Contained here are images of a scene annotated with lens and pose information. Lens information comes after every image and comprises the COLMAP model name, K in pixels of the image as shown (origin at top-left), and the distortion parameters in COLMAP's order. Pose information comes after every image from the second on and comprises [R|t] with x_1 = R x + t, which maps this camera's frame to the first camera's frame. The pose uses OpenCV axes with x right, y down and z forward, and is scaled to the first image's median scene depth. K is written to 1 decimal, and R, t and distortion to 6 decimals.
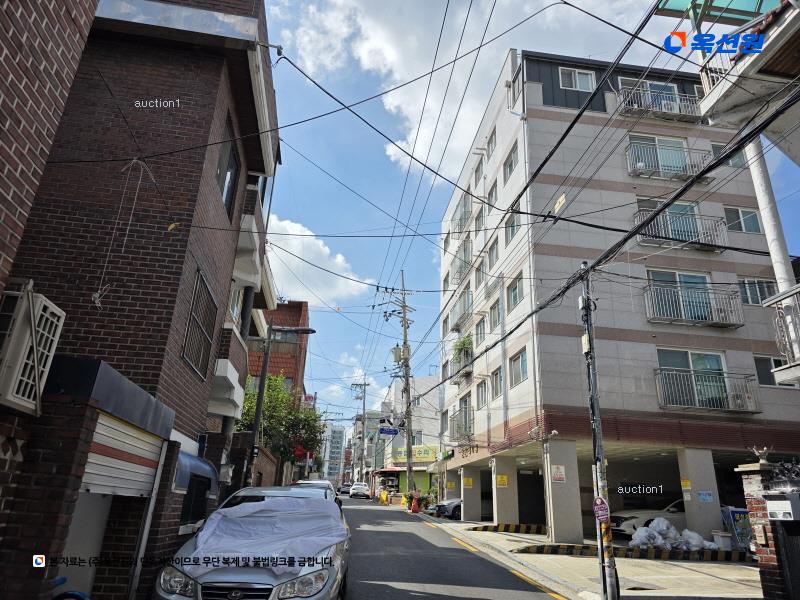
lens RADIAL K [[536.4, 0, 400.0], [0, 536.4, 300.0], [0, 0, 1]] dist [0.043398, -0.041284]
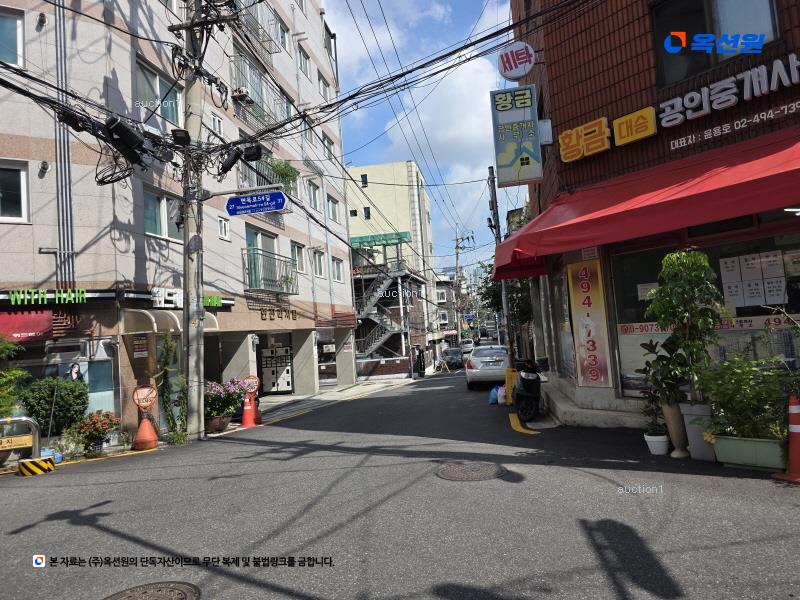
lens RADIAL K [[539.3, 0, 403.4], [0, 539.3, 293.4], [0, 0, 1]] dist [0.076792, -0.066757]
pose [[-0.953573, 0.053738, 0.296328, -0.235362], [-0.072557, 0.913974, -0.399233, 0.508853], [-0.292290, -0.402199, -0.867642, 1.520076]]
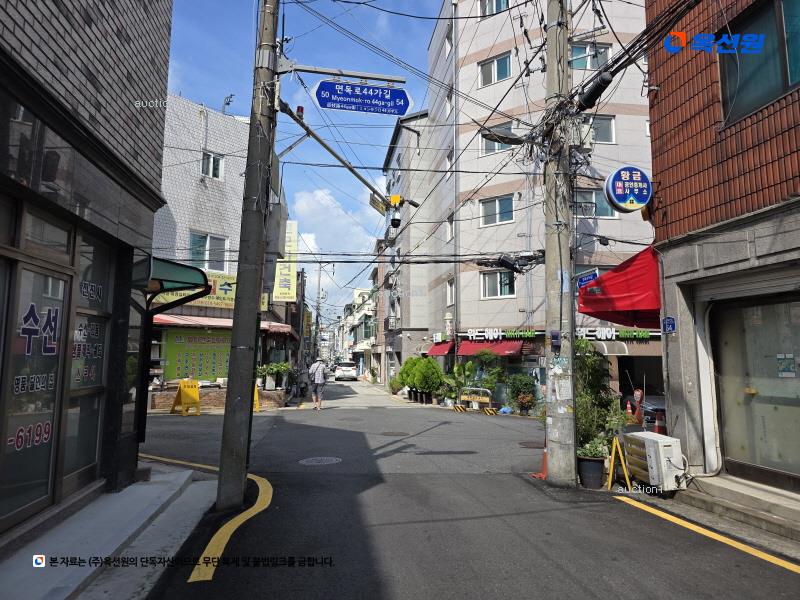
lens RADIAL K [[536.4, 0, 400.0], [0, 536.4, 300.0], [0, 0, 1]] dist [0.043398, -0.041284]
pose [[-0.014422, 0.065499, 0.997748, -0.640722], [-0.372570, 0.925643, -0.066151, 0.445931], [-0.927892, -0.372685, 0.011054, 1.427065]]
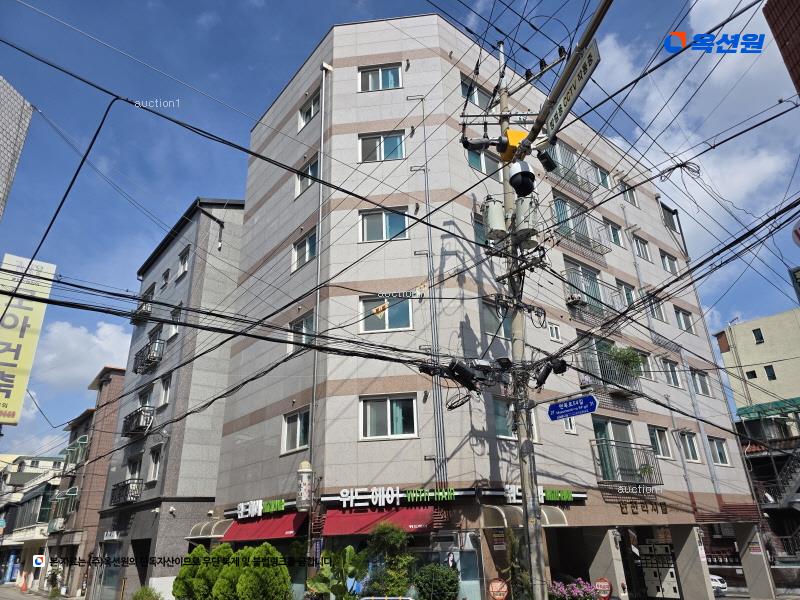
lens RADIAL K [[536.4, 0, 400.0], [0, 536.4, 300.0], [0, 0, 1]] dist [0.043398, -0.041284]
pose [[-0.535958, 0.321198, 0.780757, -0.312995], [-0.294840, 0.795357, -0.529600, 0.503621], [-0.791087, -0.514042, -0.331576, 1.536179]]
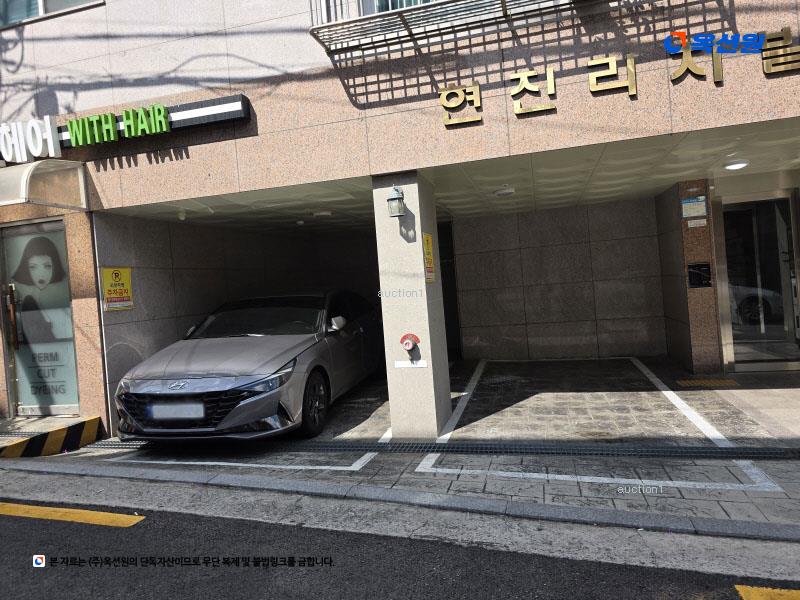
lens RADIAL K [[549.4, 0, 398.4], [0, 549.4, 296.0], [0, 0, 1]] dist [0.049603, -0.045545]
pose [[0.360803, -0.081489, 0.929075, -0.068516], [-0.252187, 0.950542, 0.181307, 0.317175], [-0.897899, -0.299717, 0.322408, 0.936397]]
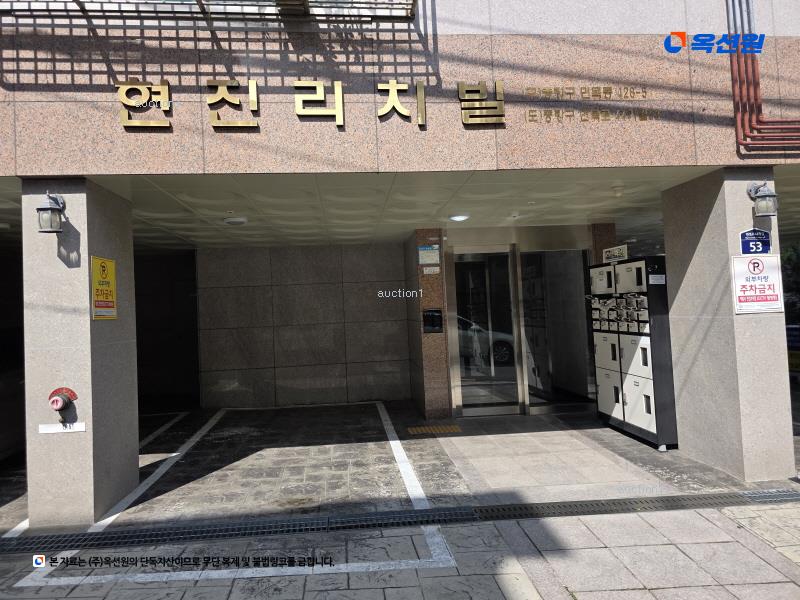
lens RADIAL K [[539.3, 0, 403.4], [0, 539.3, 293.4], [0, 0, 1]] dist [0.076792, -0.066757]
pose [[0.018799, -0.003412, 0.999817, -0.033067], [-0.323680, 0.946121, 0.009314, 0.309128], [-0.945980, -0.323796, 0.016682, 0.909874]]
